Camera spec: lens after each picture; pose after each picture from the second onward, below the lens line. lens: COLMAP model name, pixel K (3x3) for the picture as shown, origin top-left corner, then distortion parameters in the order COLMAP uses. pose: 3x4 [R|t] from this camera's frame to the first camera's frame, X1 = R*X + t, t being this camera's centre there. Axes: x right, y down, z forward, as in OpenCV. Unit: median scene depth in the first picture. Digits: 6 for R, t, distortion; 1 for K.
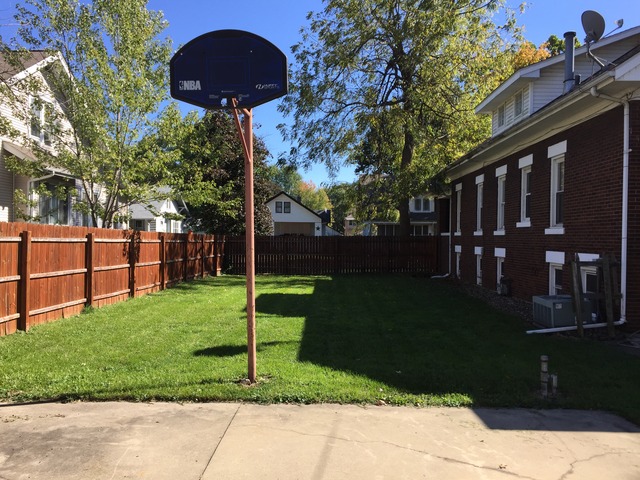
lens RADIAL K [[546.2, 0, 319.7], [0, 546.2, 239.5], [0, 0, 1]] dist [0.072140, -0.092658]
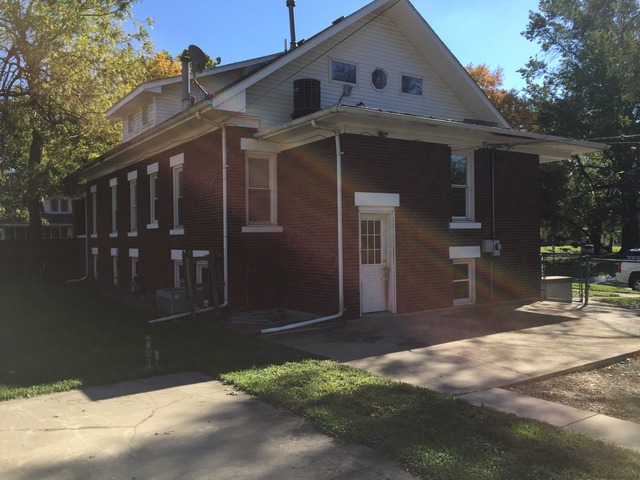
lens RADIAL K [[546.2, 0, 319.9], [0, 546.2, 240.7], [0, 0, 1]] dist [0.072140, -0.092658]
pose [[0.814889, -0.024149, 0.579114, 0.009956], [0.024622, 0.999672, 0.007040, 0.002135], [-0.579094, 0.008523, 0.815216, -0.084774]]
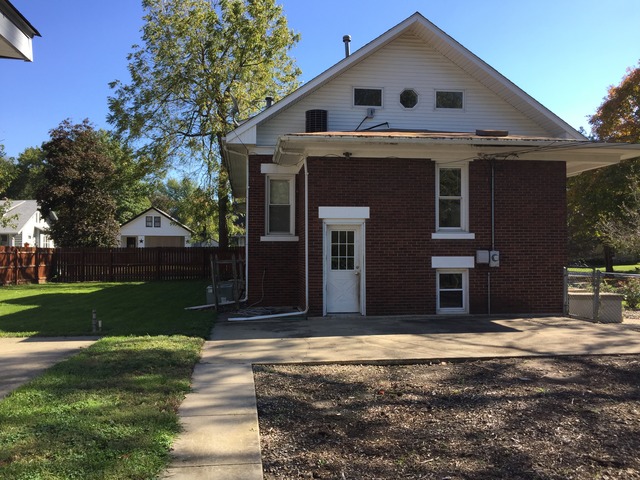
lens RADIAL K [[546.2, 0, 322.8], [0, 546.2, 243.2], [0, 0, 1]] dist [0.072140, -0.092658]
pose [[0.988001, -0.006455, 0.154314, 0.373083], [0.009250, 0.999806, -0.017403, 0.015927], [-0.154172, 0.018622, 0.987869, -0.370724]]
